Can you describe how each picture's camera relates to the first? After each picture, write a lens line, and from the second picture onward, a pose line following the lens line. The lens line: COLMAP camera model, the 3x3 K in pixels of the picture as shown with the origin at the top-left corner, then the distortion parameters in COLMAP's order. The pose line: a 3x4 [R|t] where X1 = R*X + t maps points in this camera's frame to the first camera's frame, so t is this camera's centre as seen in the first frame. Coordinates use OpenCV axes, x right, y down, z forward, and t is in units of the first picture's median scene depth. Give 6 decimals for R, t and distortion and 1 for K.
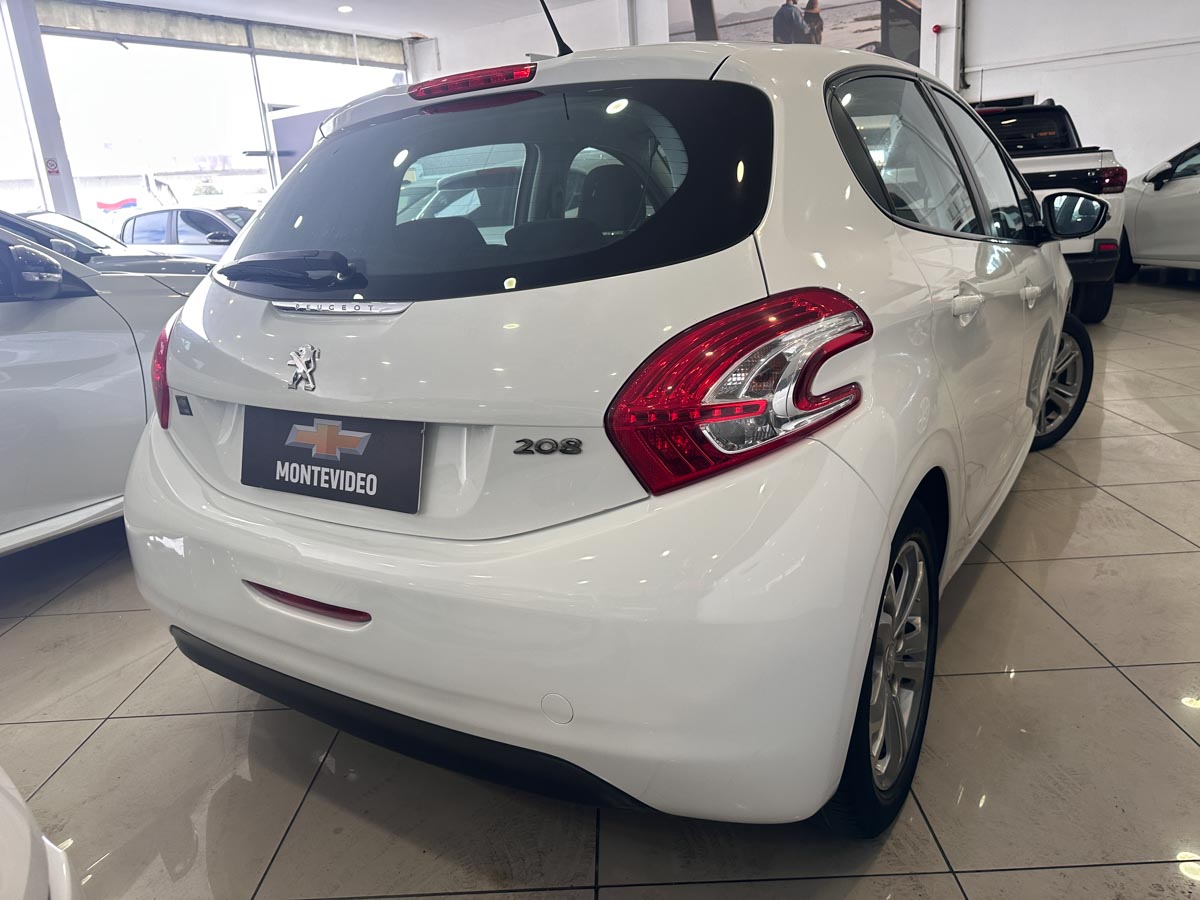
lens RADIAL K [[868.3, 0, 600.0], [0, 868.3, 450.0], [0, 0, 1]] dist [-0.004673, -0.000085]
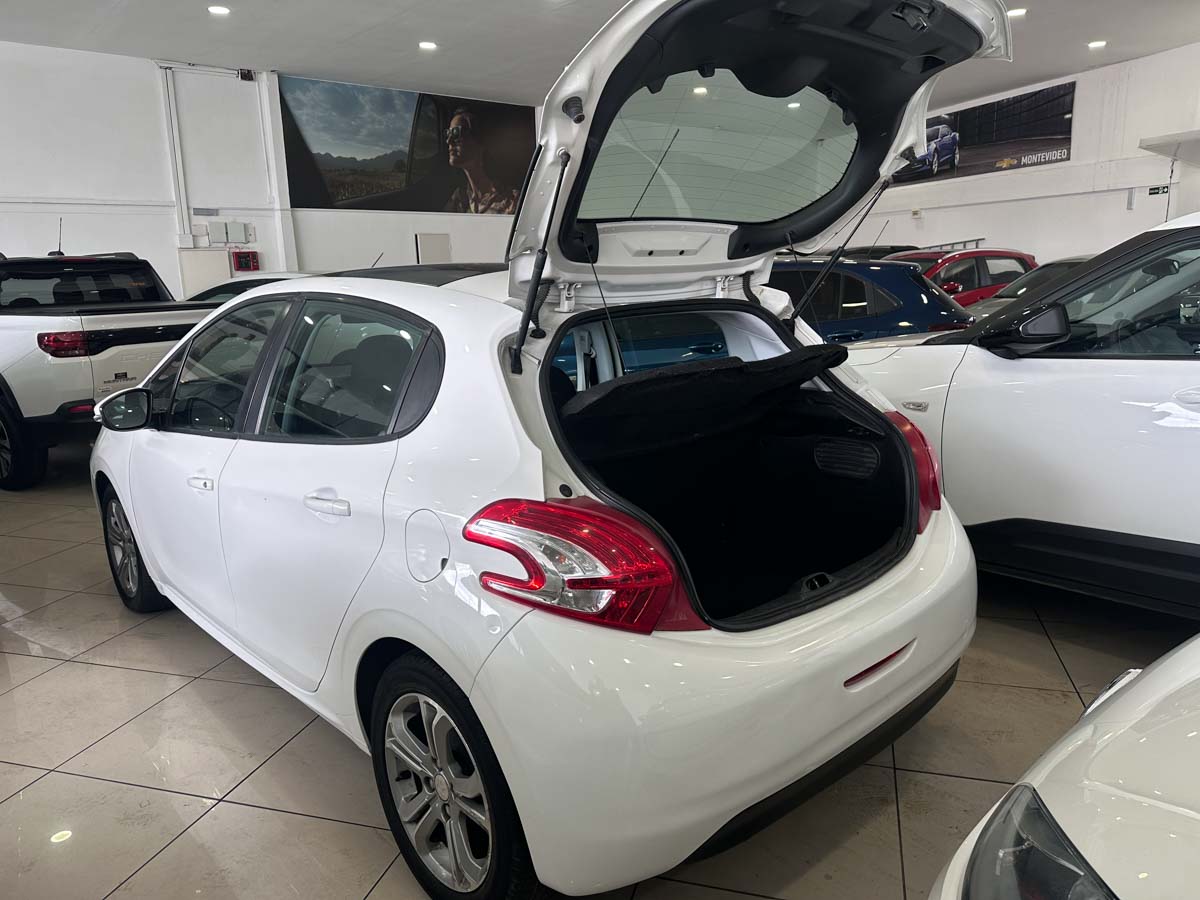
lens RADIAL K [[840.2, 0, 595.8], [0, 840.2, 442.1], [0, 0, 1]] dist [0.053923, -0.065837]
pose [[0.284074, -0.134438, 0.949330, -1.606200], [0.271470, 0.960883, 0.054840, -0.340801], [-0.919568, 0.242136, 0.309458, 0.857527]]
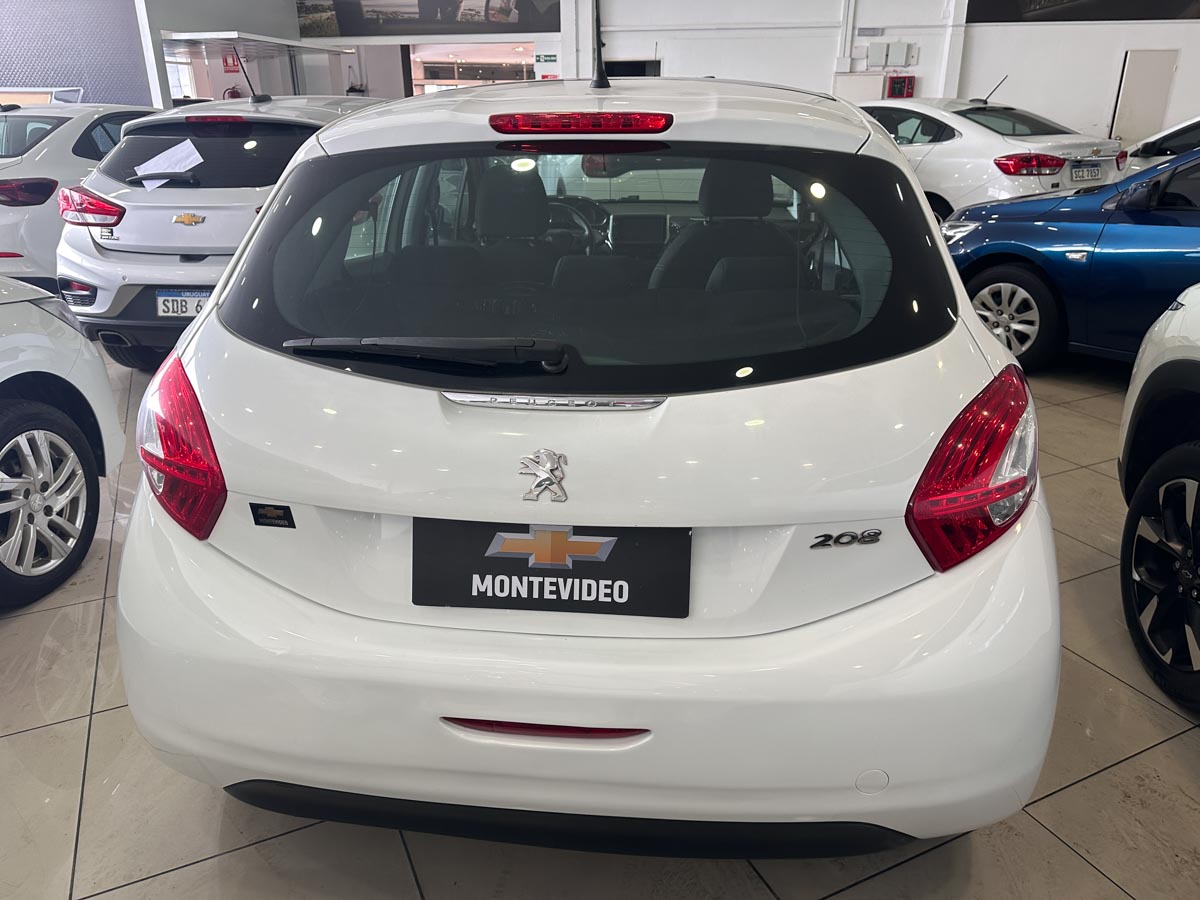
lens RADIAL K [[851.7, 0, 600.0], [0, 851.7, 450.0], [0, 0, 1]] dist [0.014359, -0.003296]
pose [[0.897153, -0.101645, 0.429865, -0.601811], [0.065893, 0.993072, 0.097295, -0.183300], [-0.436777, -0.058964, 0.897635, 0.179655]]
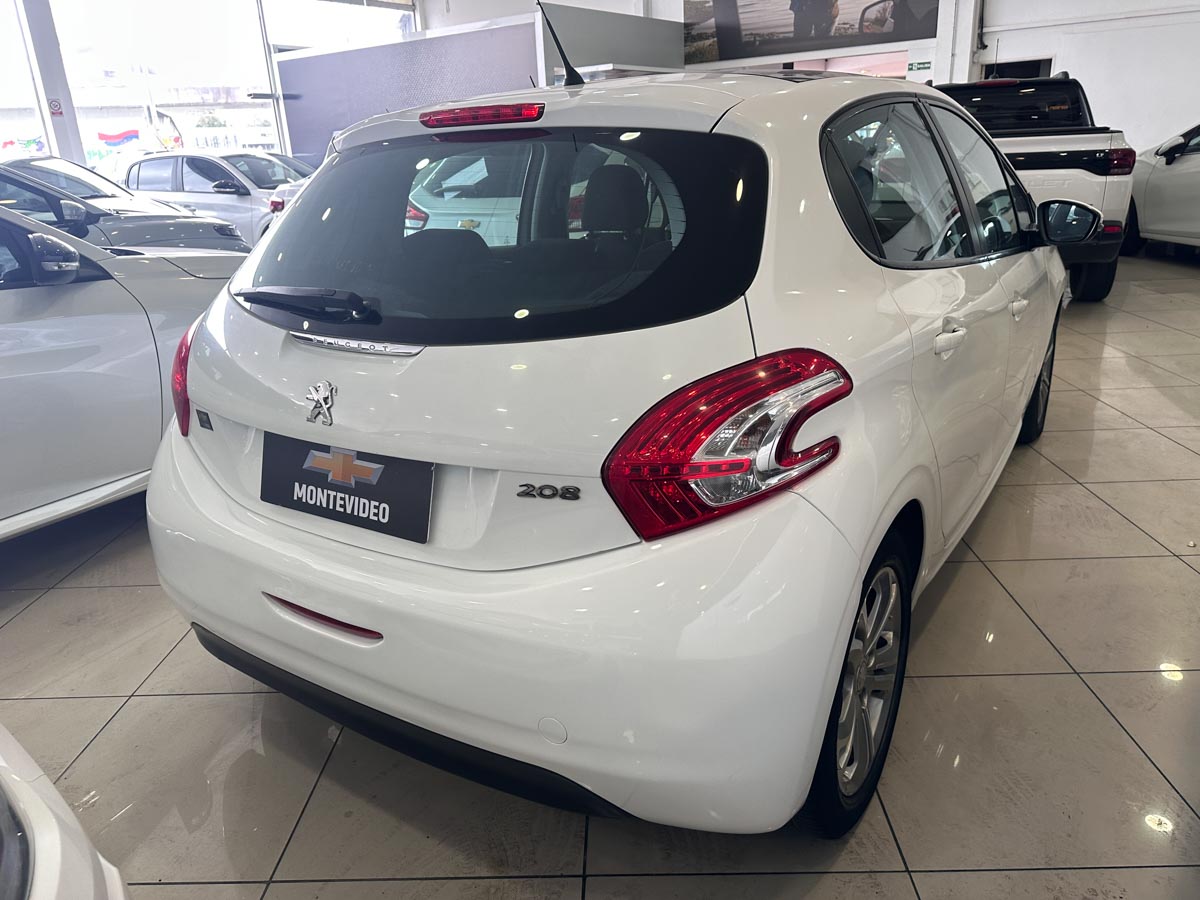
lens RADIAL K [[864.4, 0, 602.2], [0, 864.4, 449.6], [0, 0, 1]] dist [0.004005, -0.008110]
pose [[0.999696, 0.024647, 0.000551, 0.004570], [-0.024633, 0.997748, 0.062392, -0.101818], [0.000988, -0.062387, 0.998052, -0.059723]]
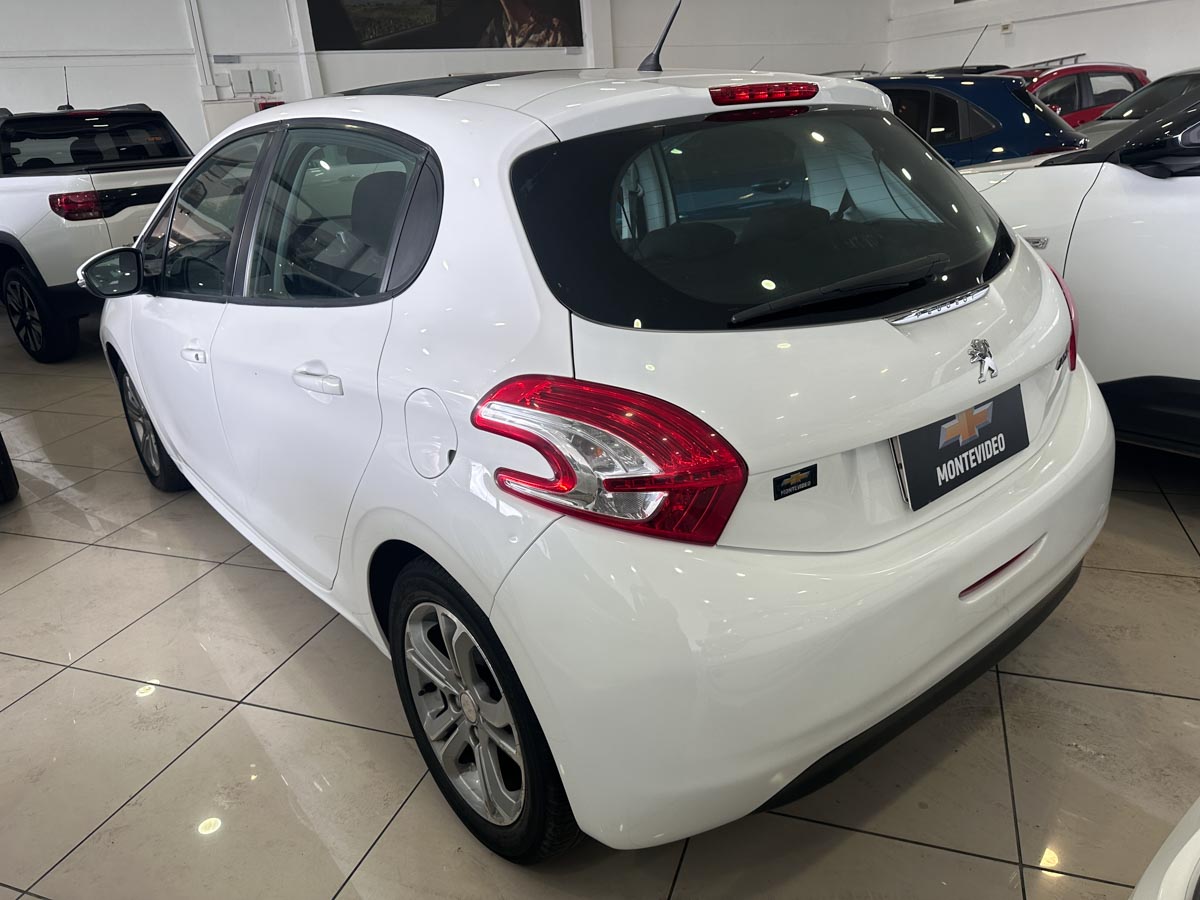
lens RADIAL K [[840.2, 0, 595.8], [0, 840.2, 442.1], [0, 0, 1]] dist [0.053923, -0.065837]
pose [[0.339069, -0.294697, 0.893412, -1.350617], [0.298432, 0.934313, 0.194927, -0.319514], [-0.892172, 0.200529, 0.404744, 0.932832]]
